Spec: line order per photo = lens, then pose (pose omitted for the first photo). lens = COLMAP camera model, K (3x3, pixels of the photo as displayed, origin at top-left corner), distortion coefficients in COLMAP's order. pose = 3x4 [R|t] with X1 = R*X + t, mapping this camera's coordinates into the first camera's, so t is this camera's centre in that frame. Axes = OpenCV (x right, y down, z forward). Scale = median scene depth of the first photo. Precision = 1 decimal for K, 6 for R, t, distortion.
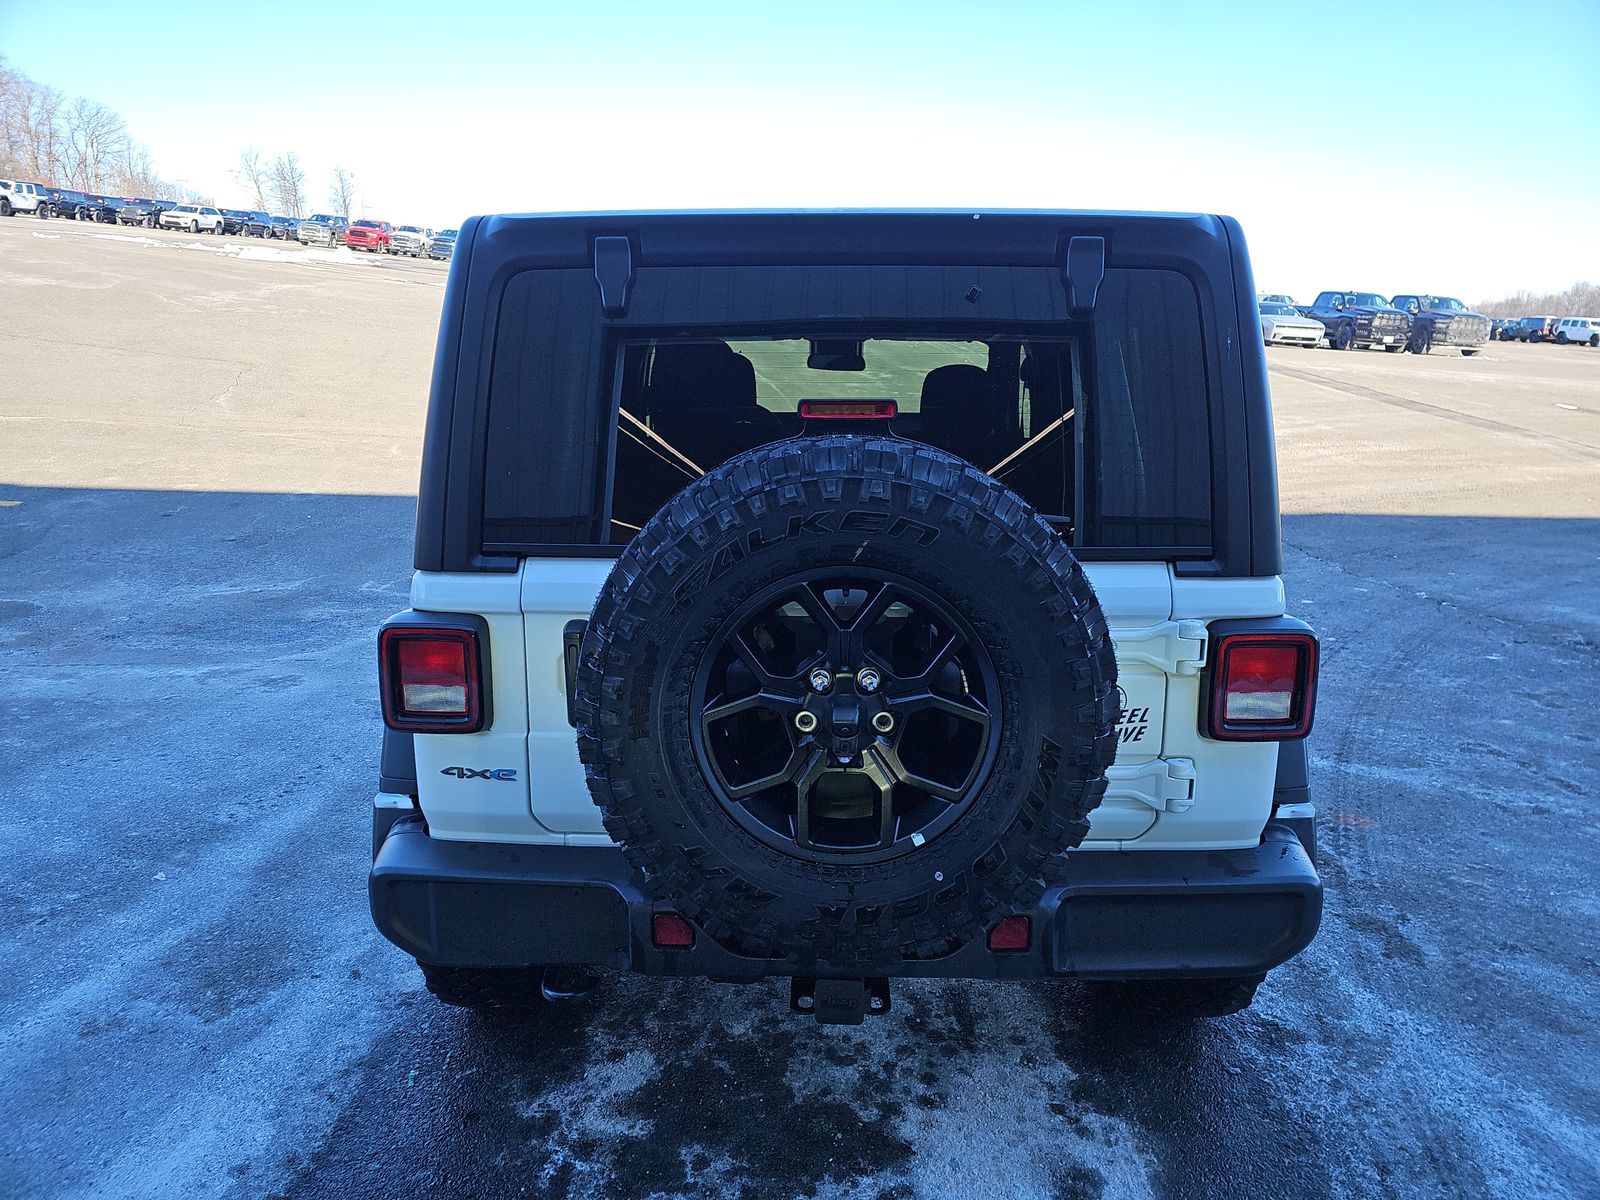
lens RADIAL K [[1046.3, 0, 811.7], [0, 1046.3, 598.9], [0, 0, 1]] dist [0.050288, -0.036239]
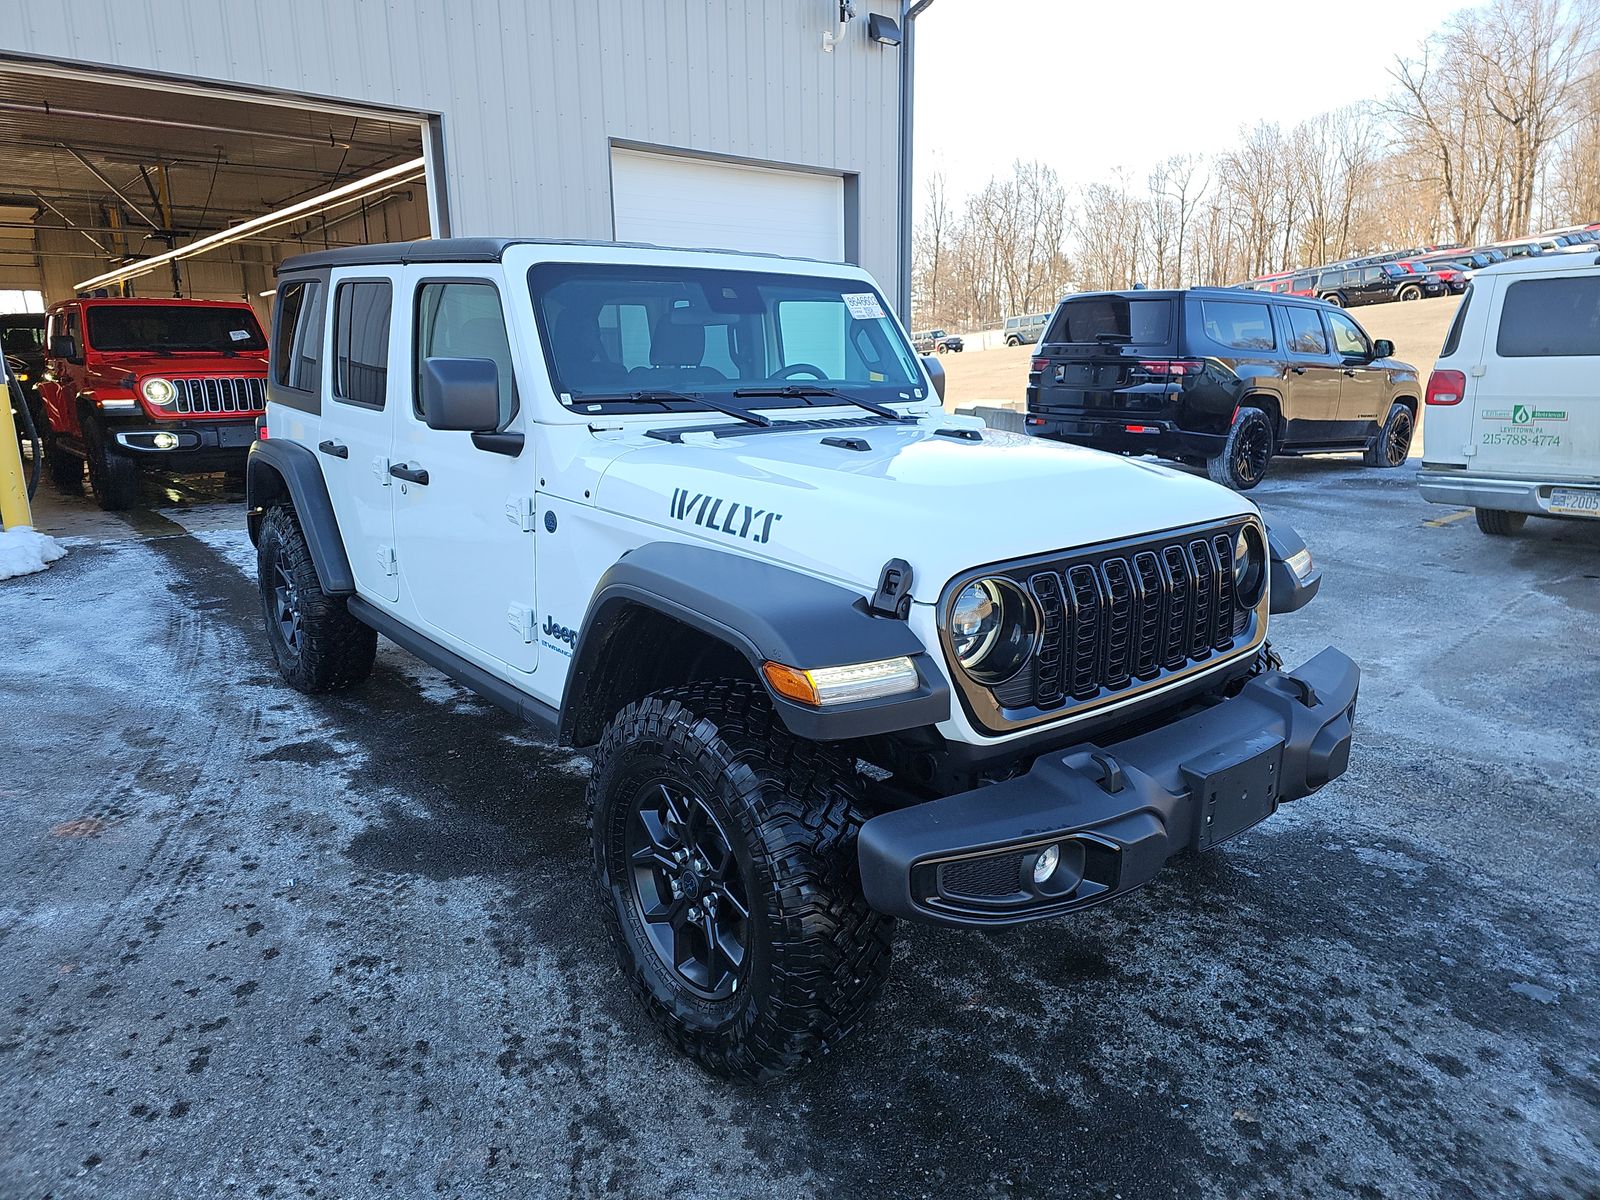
lens RADIAL K [[1046.3, 0, 794.4], [0, 1046.3, 593.6], [0, 0, 1]] dist [0.050288, -0.036239]
pose [[-0.762023, 0.144683, -0.631180, 0.882300], [-0.154319, 0.906062, 0.394002, -0.611976], [0.628893, 0.397642, -0.668112, 2.829542]]
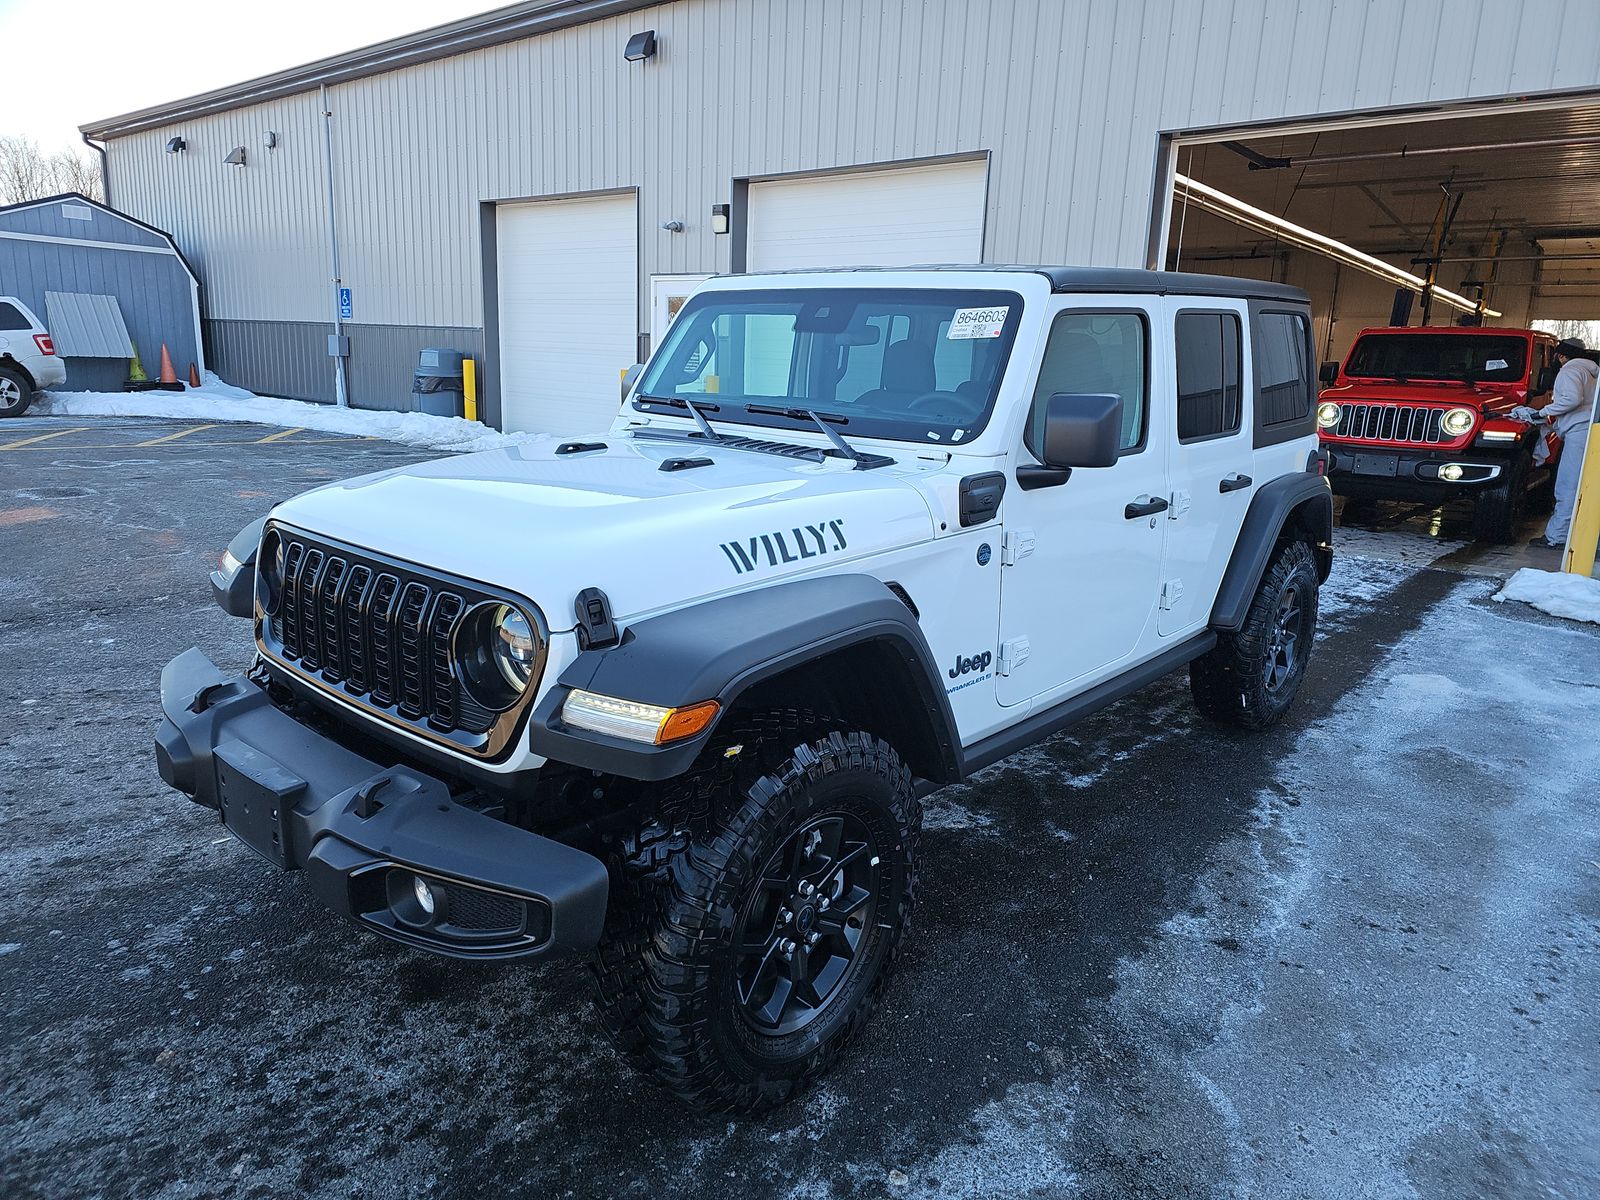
lens RADIAL K [[1046.3, 0, 812.1], [0, 1046.3, 589.9], [0, 0, 1]] dist [0.050288, -0.036239]
pose [[-0.766319, -0.175087, 0.618142, -0.828236], [0.113610, 0.910055, 0.398615, -0.630813], [-0.632335, 0.375693, -0.677501, 2.772607]]
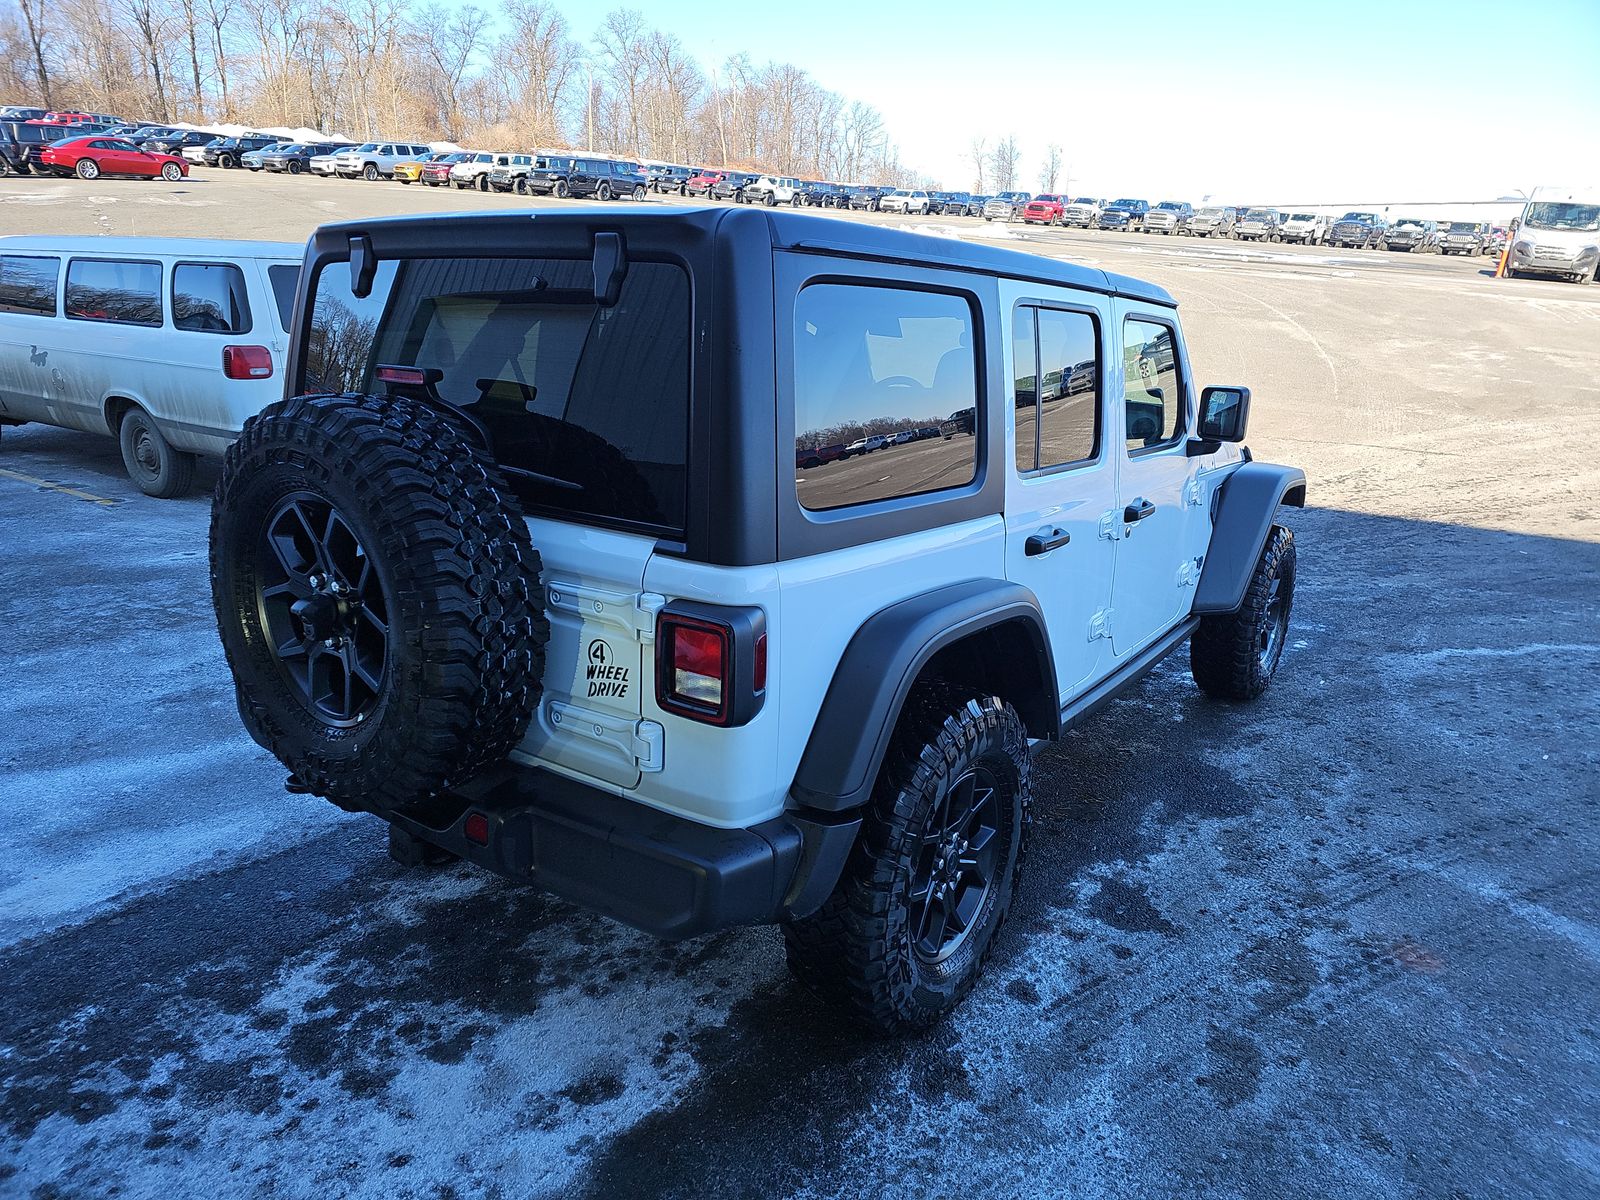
lens RADIAL K [[1046.3, 0, 812.4], [0, 1046.3, 590.4], [0, 0, 1]] dist [0.050288, -0.036239]
pose [[0.819791, 0.163559, -0.548809, 0.798114], [-0.152535, 0.986090, 0.066028, -0.057487], [0.551975, 0.029583, 0.833336, 0.155123]]
